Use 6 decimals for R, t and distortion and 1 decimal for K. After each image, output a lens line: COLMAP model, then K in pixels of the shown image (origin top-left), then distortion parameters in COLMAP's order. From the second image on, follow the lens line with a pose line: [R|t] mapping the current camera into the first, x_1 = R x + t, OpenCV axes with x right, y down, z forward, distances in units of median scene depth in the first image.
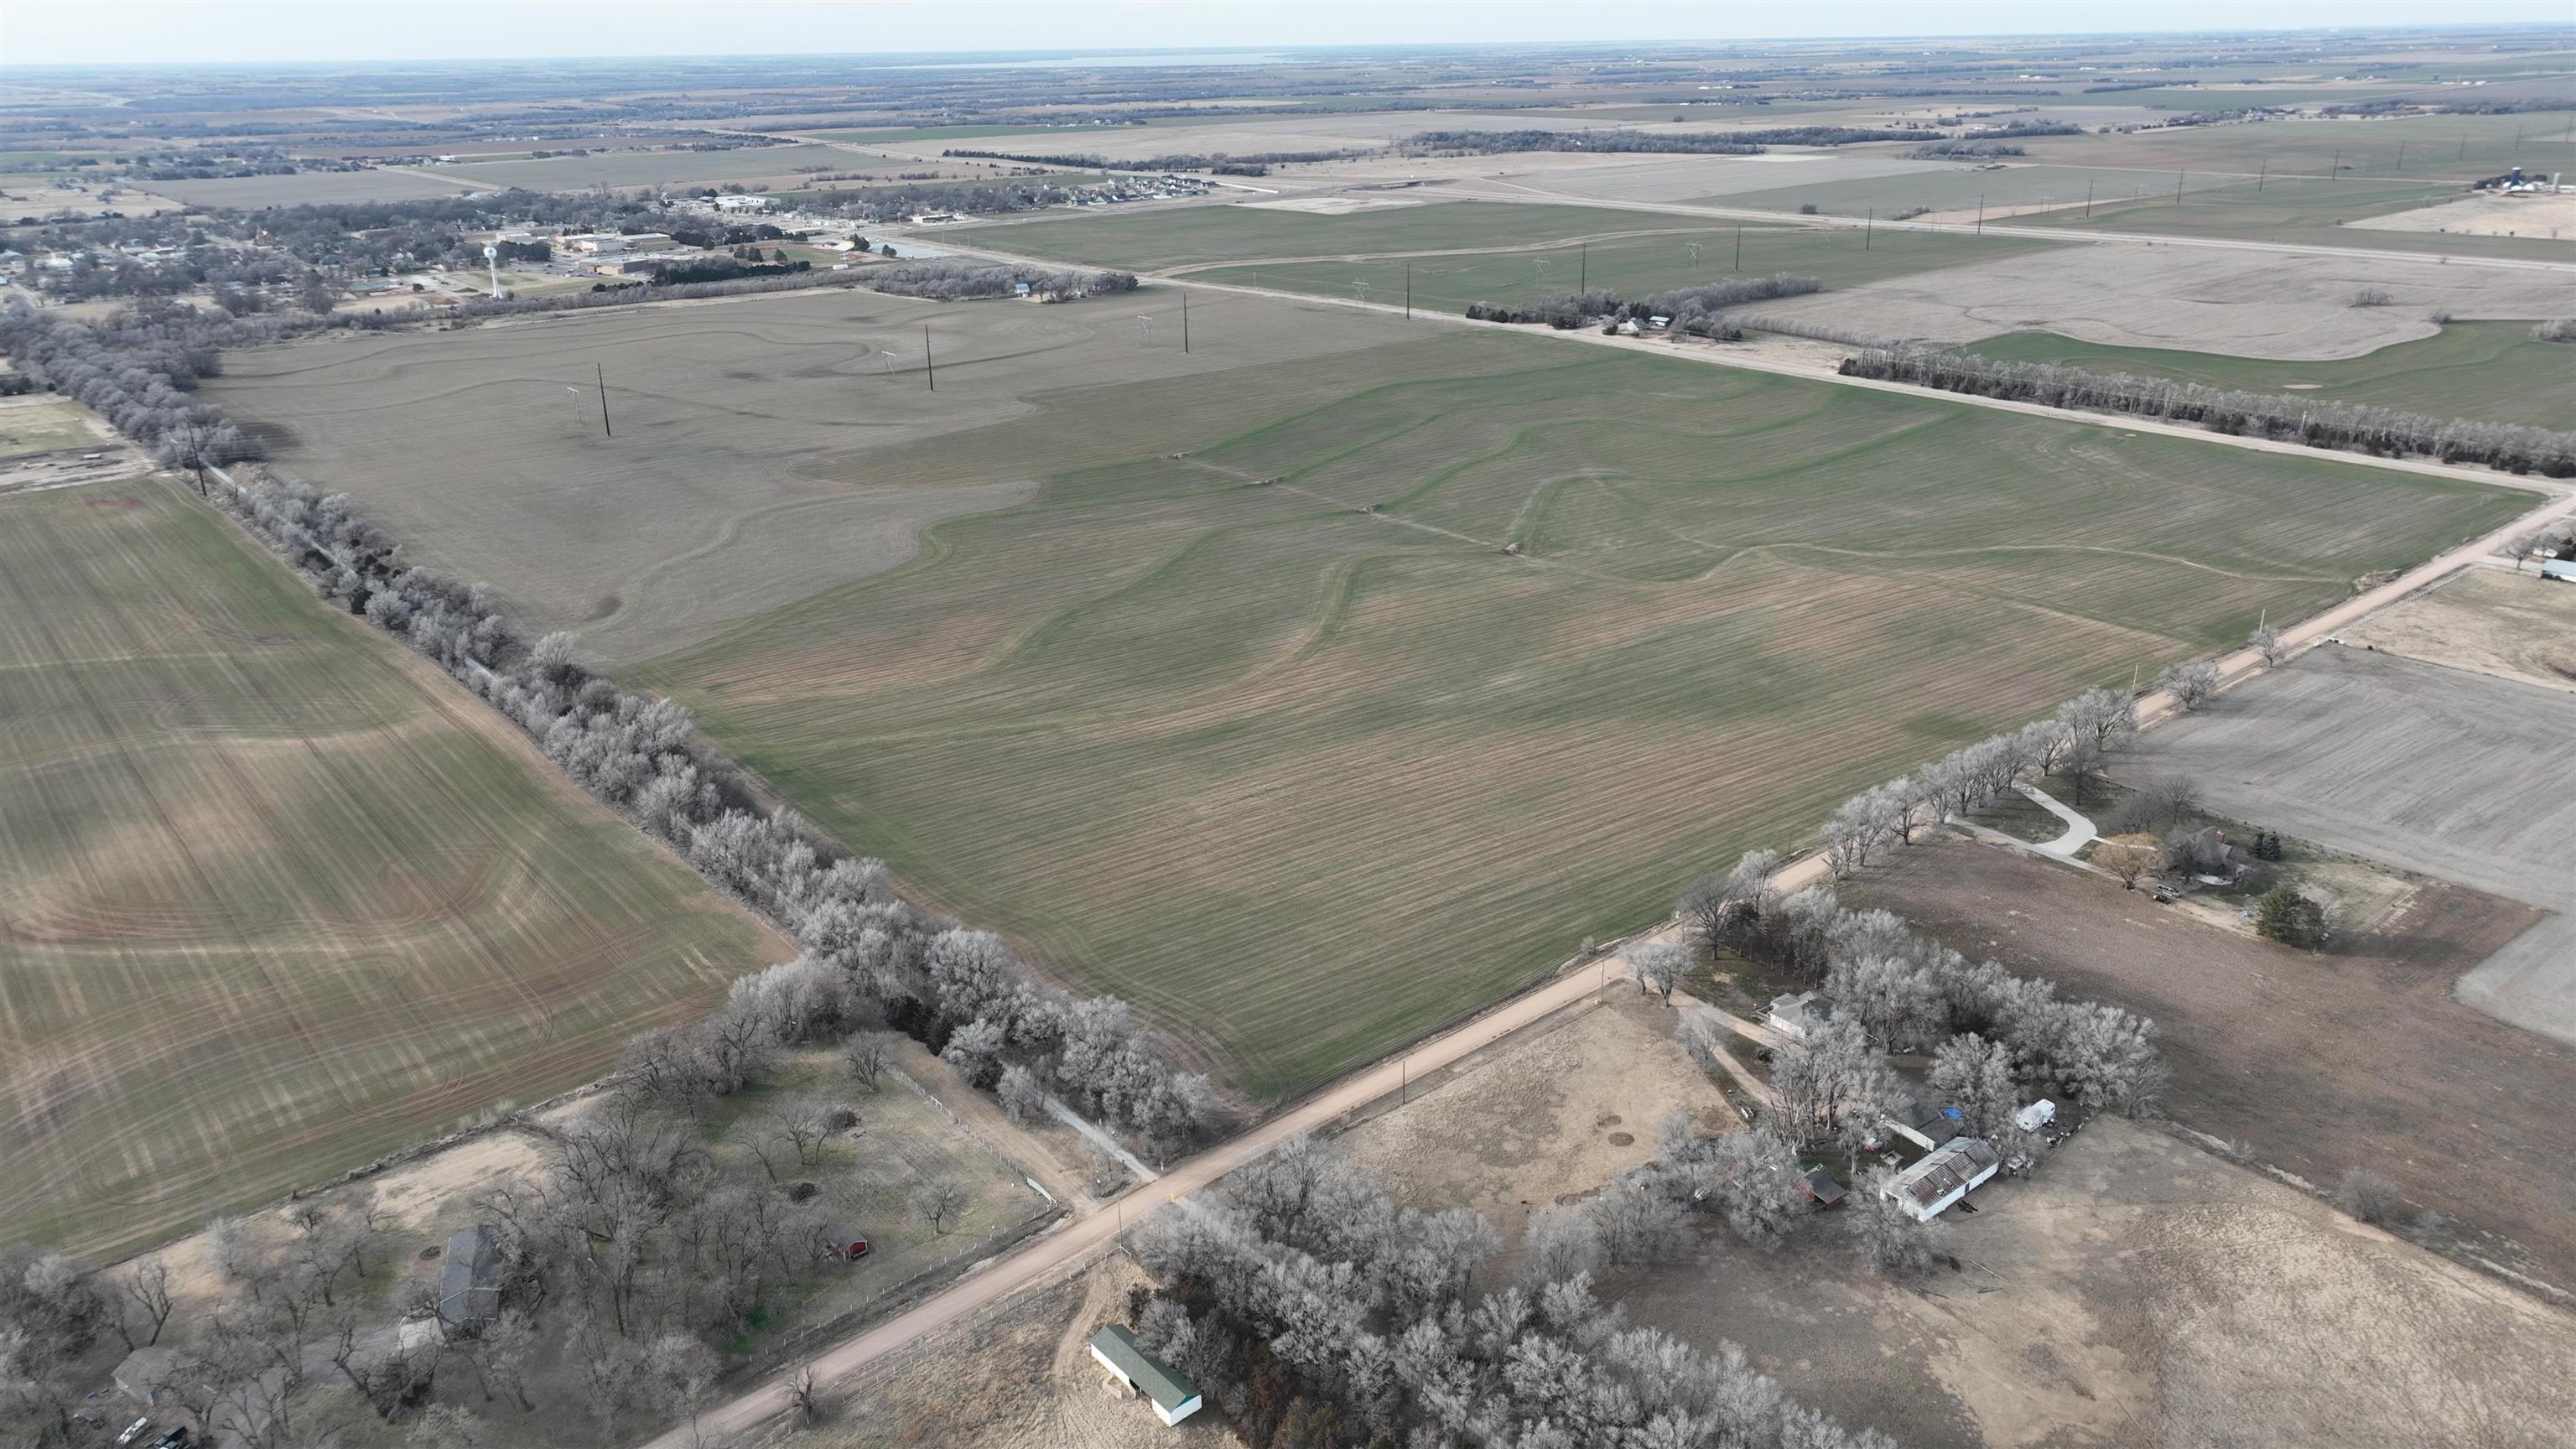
lens RADIAL K [[1807.8, 0, 1296.1], [0, 1807.8, 736.0], [0, 0, 1]] dist [-0.001557, 0.019056]
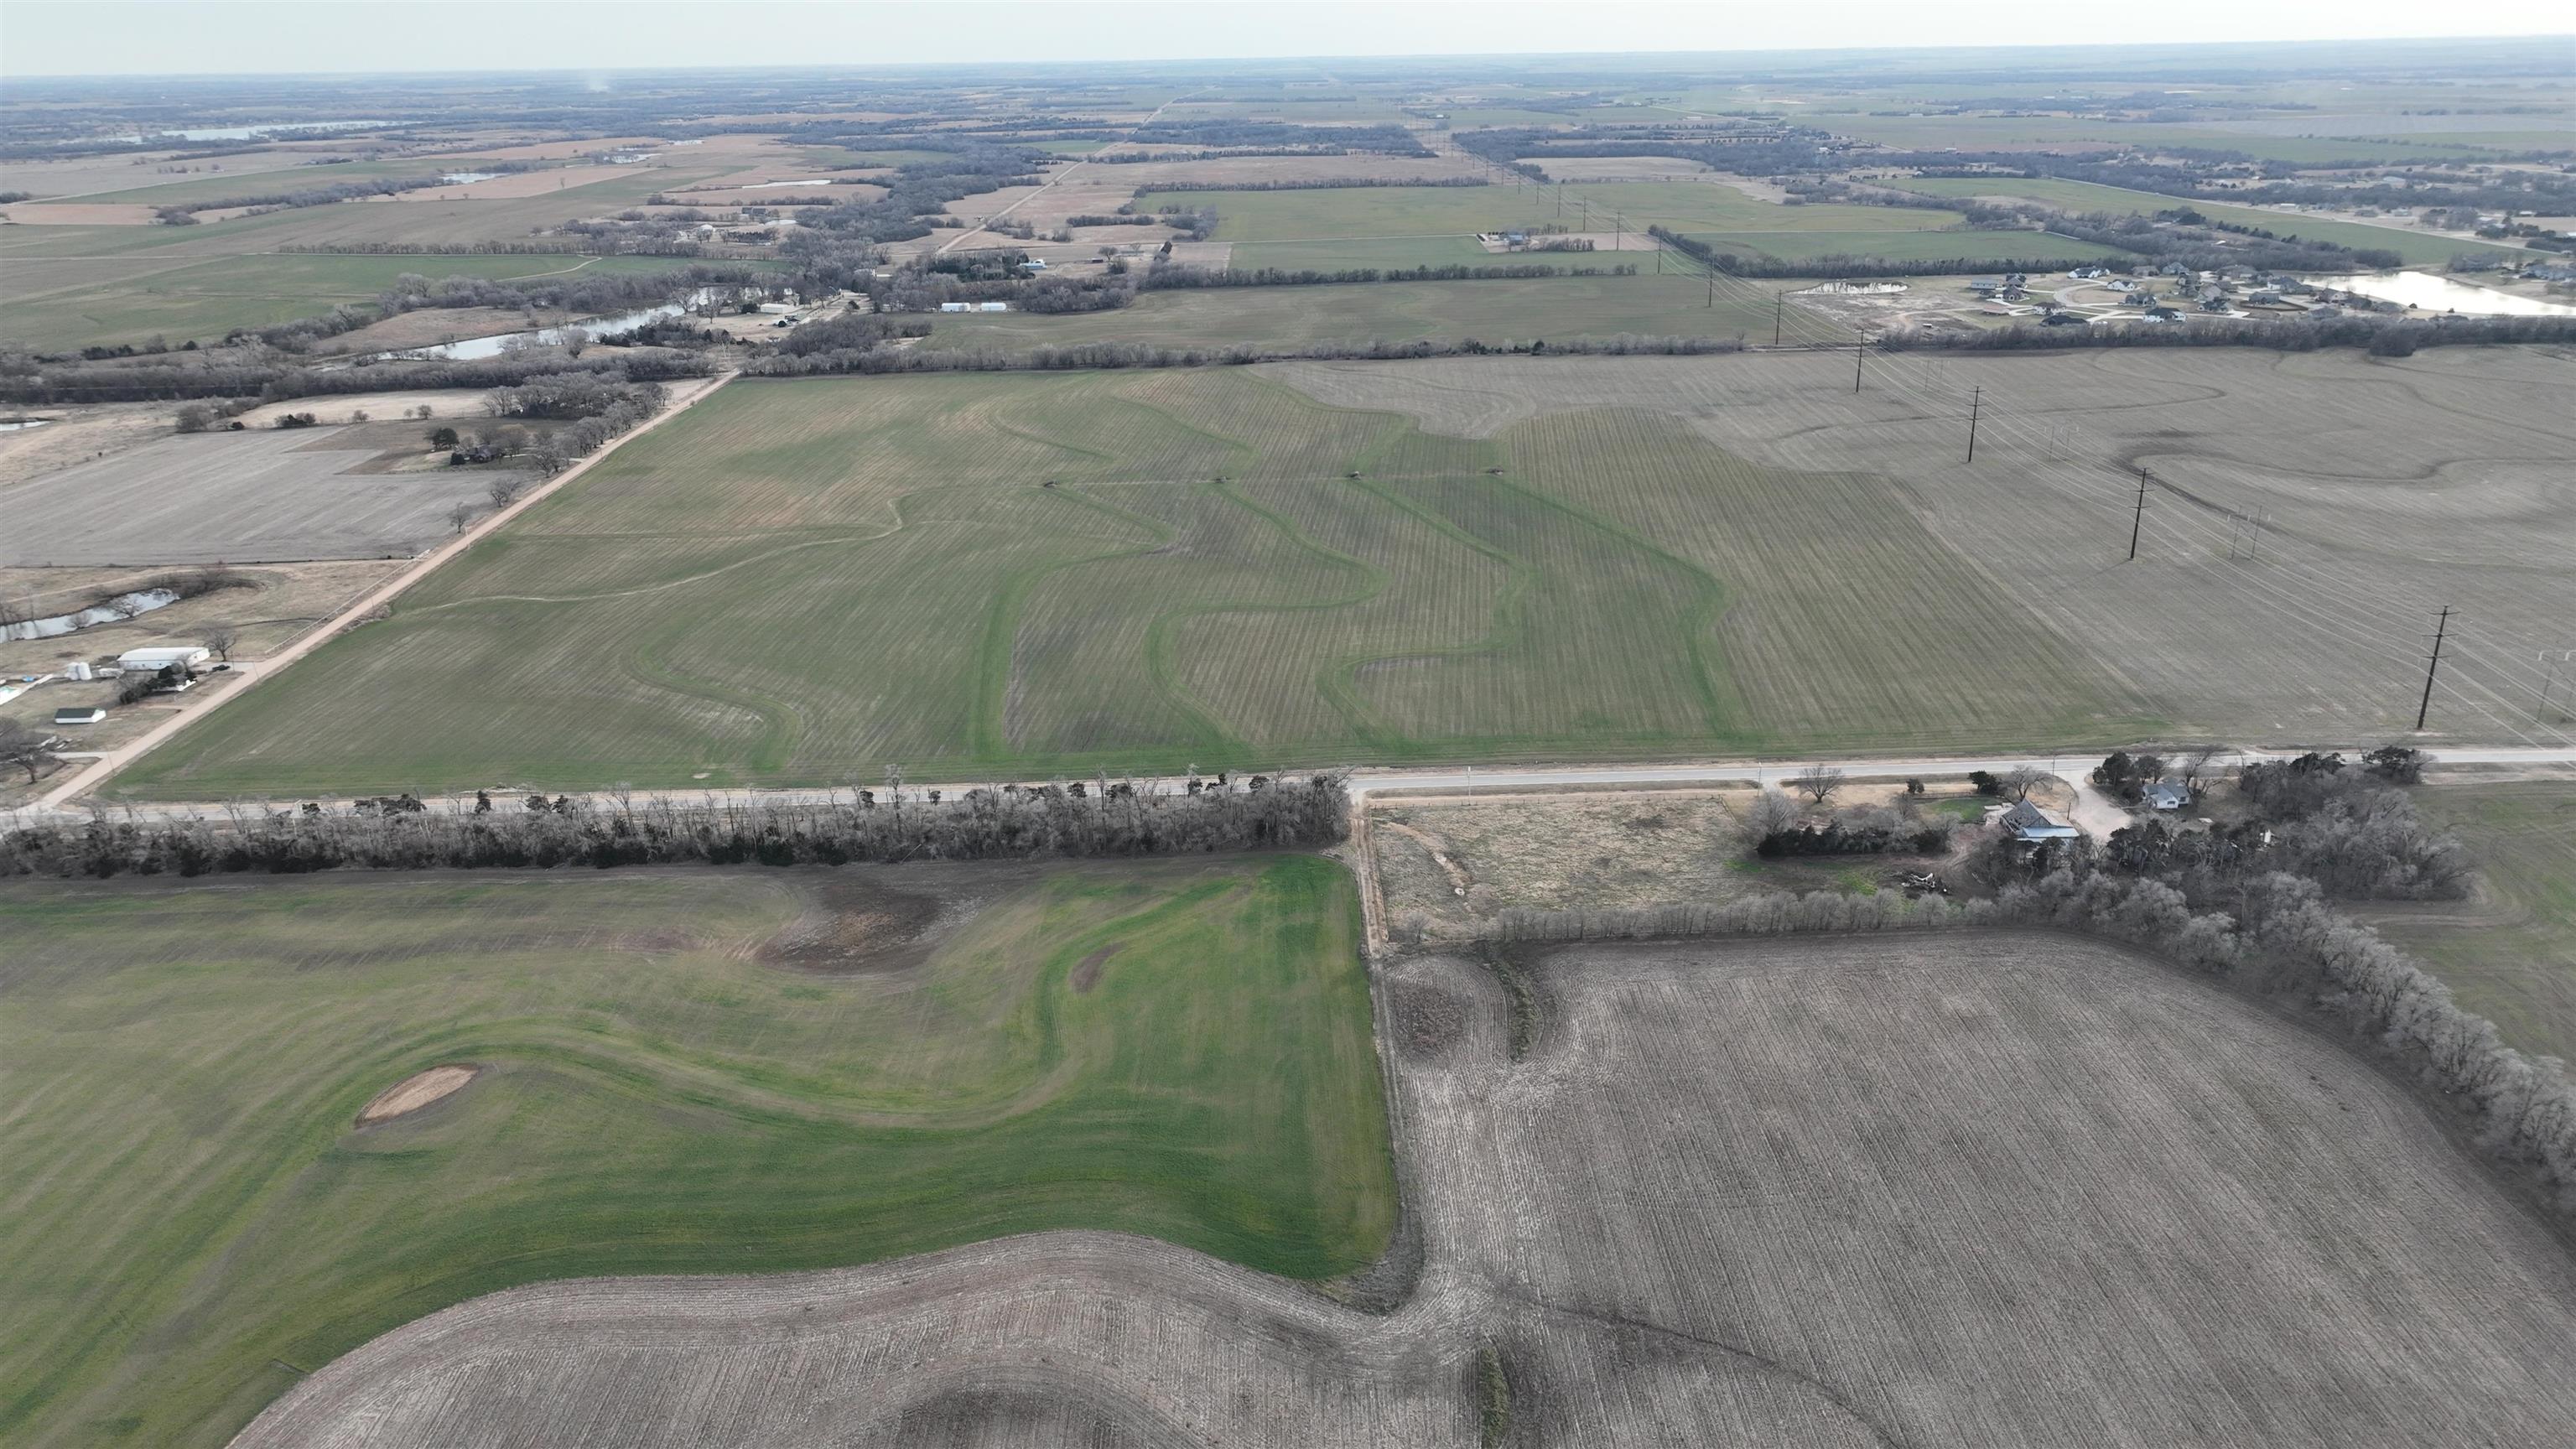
lens RADIAL K [[1807.8, 0, 1298.0], [0, 1807.8, 731.9], [0, 0, 1]] dist [-0.001557, 0.019056]
pose [[-0.632060, 0.299755, -0.714596, 0.993926], [-0.257434, 0.788560, 0.558481, -0.740189], [0.730909, 0.536955, -0.421250, 1.813907]]
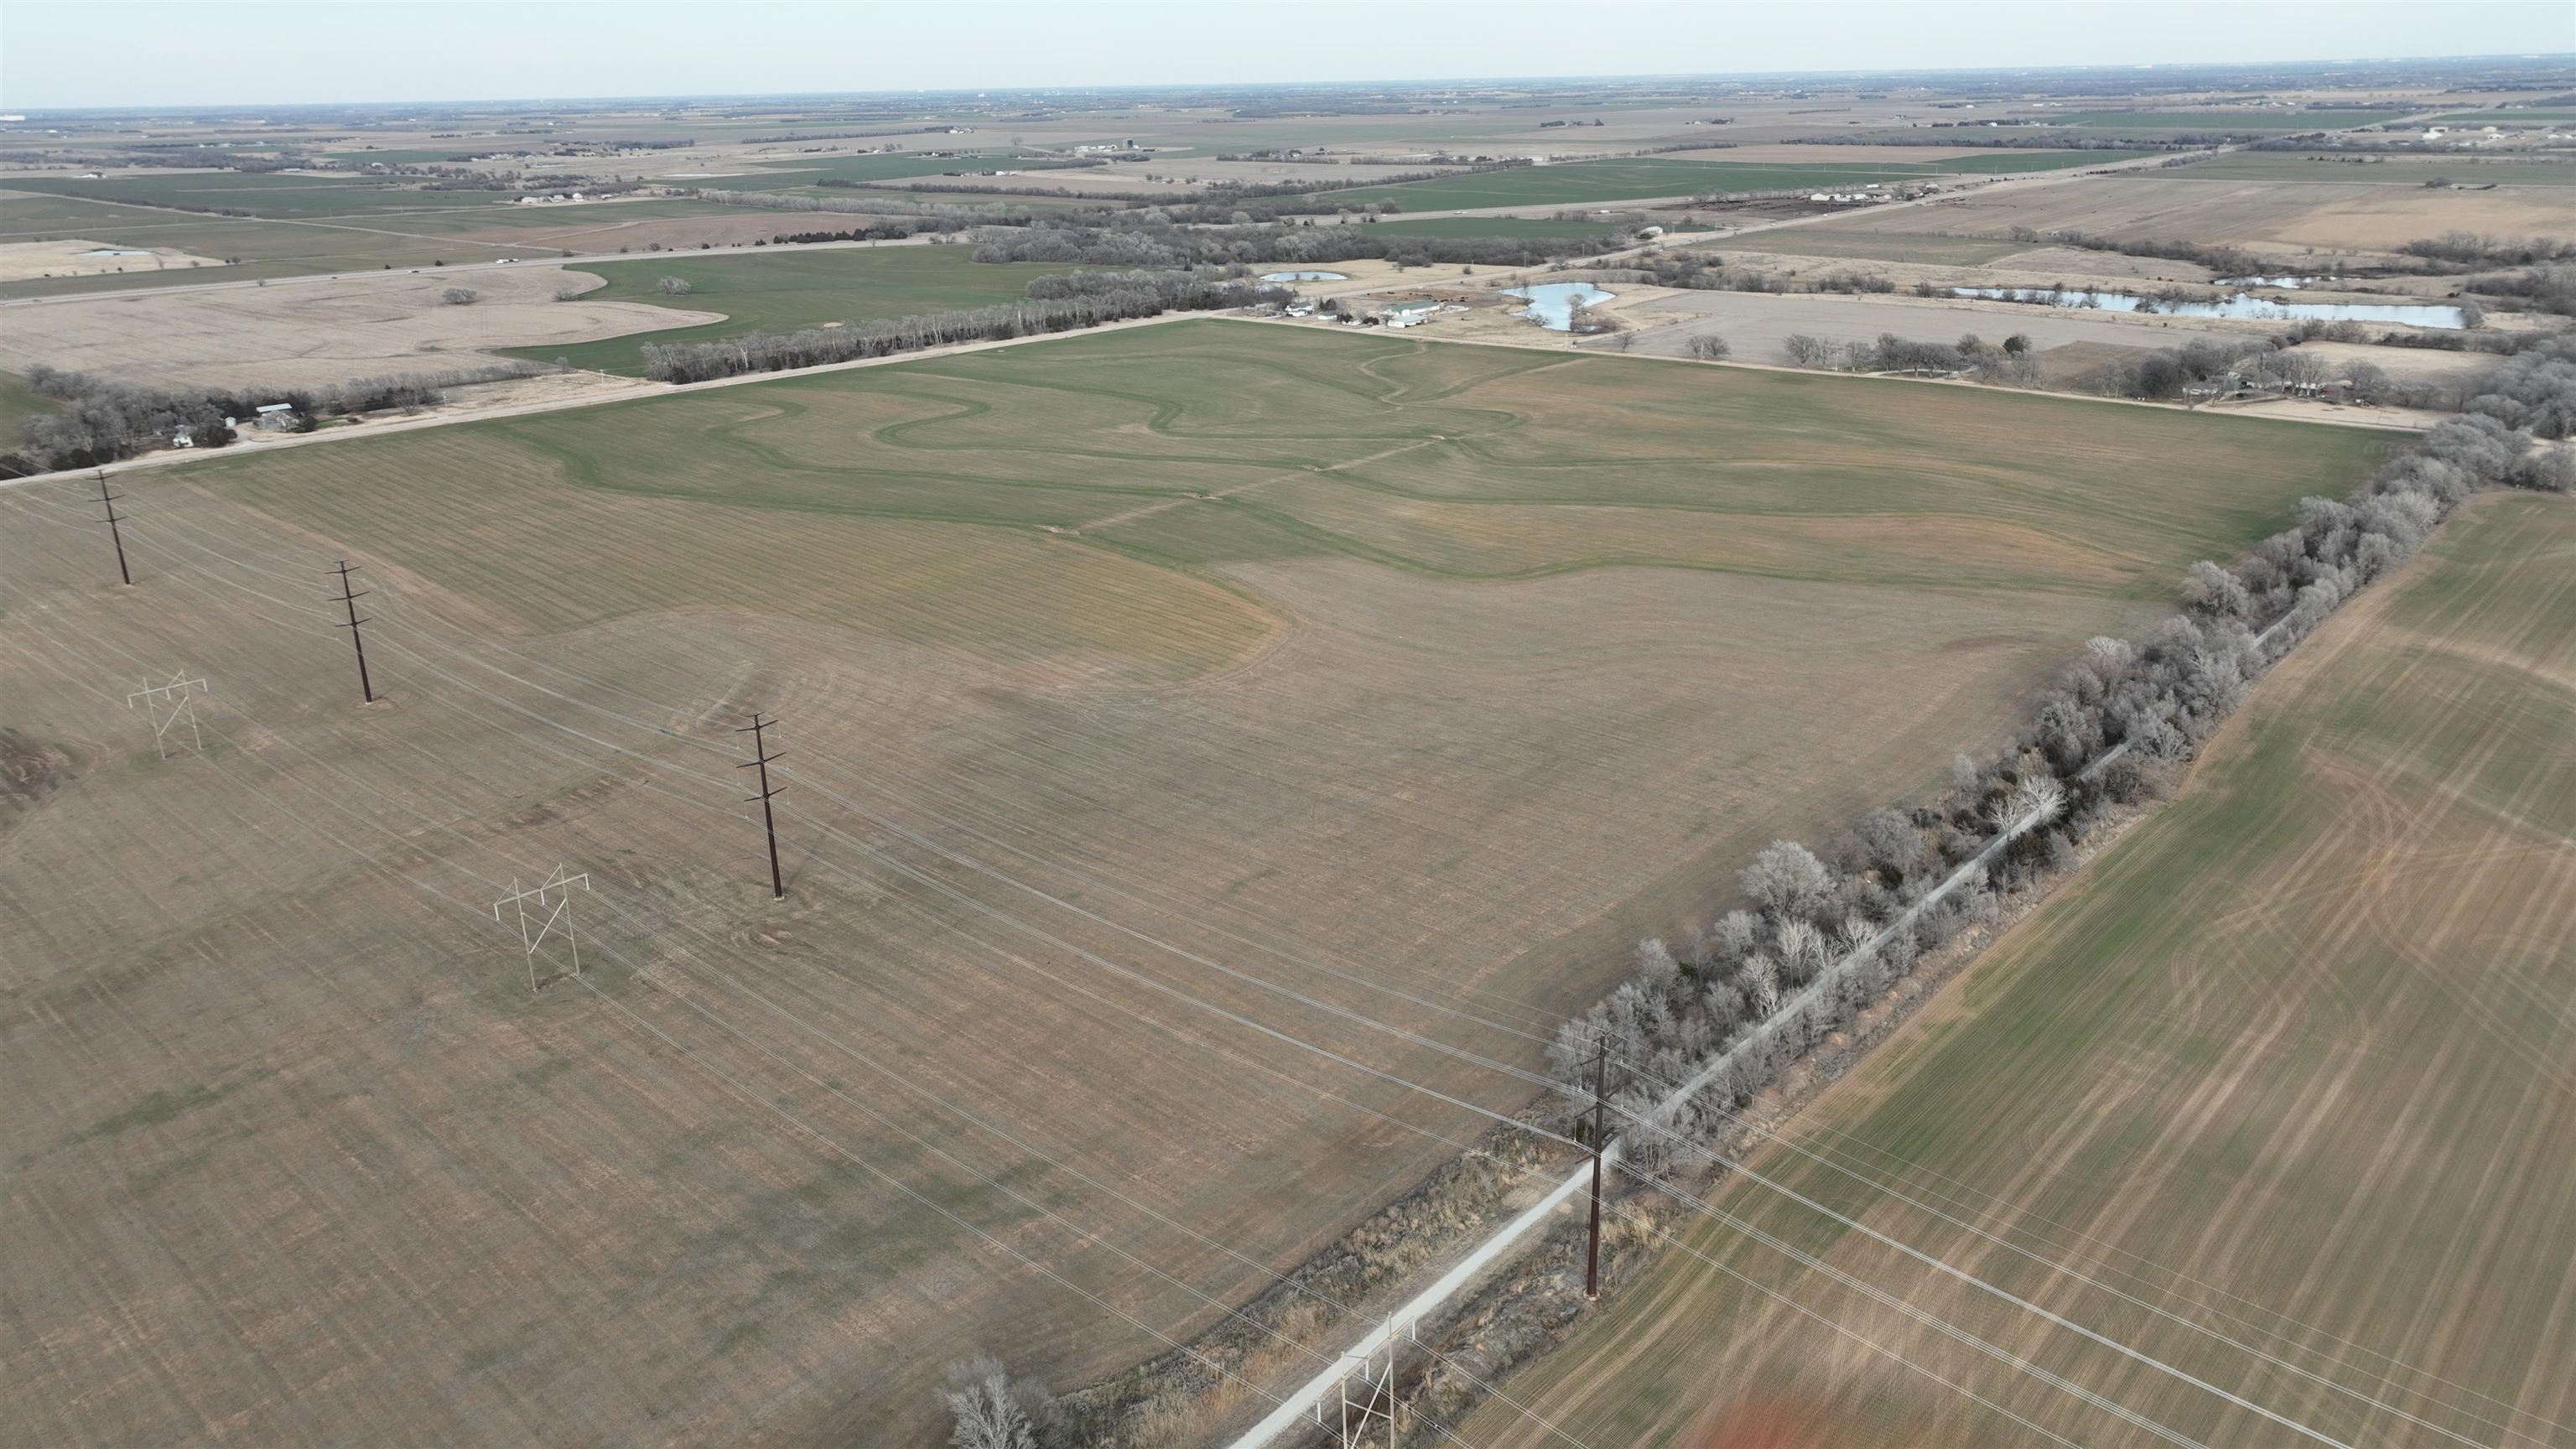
lens RADIAL K [[1807.8, 0, 1298.1], [0, 1807.8, 743.1], [0, 0, 1]] dist [-0.001557, 0.019056]
pose [[-0.144804, -0.327365, 0.933736, -0.991860], [0.379173, 0.853283, 0.357961, -0.386838], [-0.913926, 0.405881, 0.000569, 1.201638]]
